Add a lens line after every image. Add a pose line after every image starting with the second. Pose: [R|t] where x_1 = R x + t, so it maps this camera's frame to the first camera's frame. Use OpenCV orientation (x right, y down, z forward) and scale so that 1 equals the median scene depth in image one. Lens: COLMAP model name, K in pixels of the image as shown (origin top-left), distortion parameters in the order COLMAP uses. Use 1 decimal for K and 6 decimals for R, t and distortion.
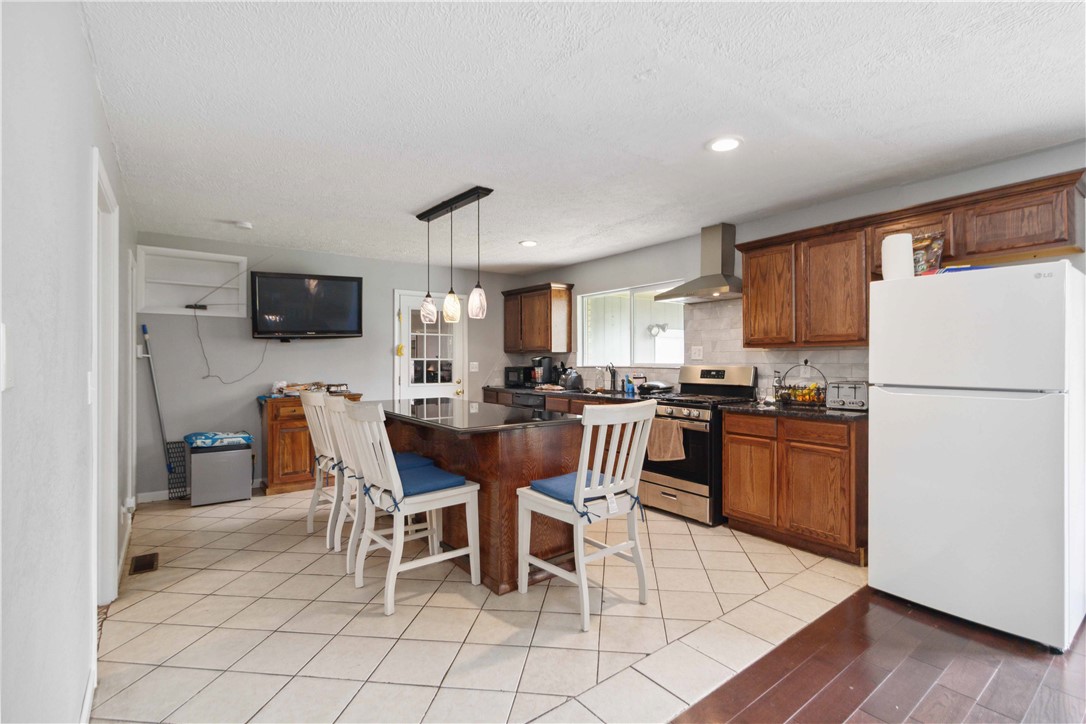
lens RADIAL K [[506.9, 0, 553.8], [0, 506.9, 358.7], [0, 0, 1]] dist [-0.004681, 0.000638]
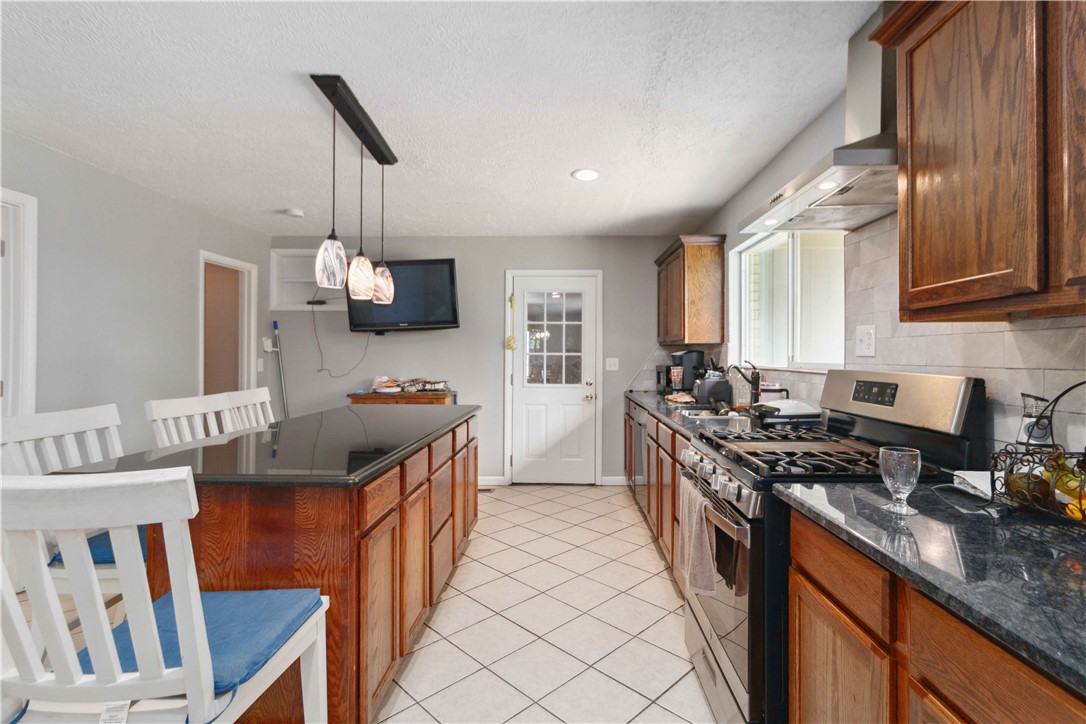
lens RADIAL K [[506.9, 0, 563.8], [0, 506.9, 356.9], [0, 0, 1]] dist [-0.004681, 0.000638]
pose [[0.793523, 0.006886, -0.608502, 0.402192], [-0.003714, 0.999972, 0.006473, 0.000724], [0.608529, -0.002877, 0.793526, 0.586403]]
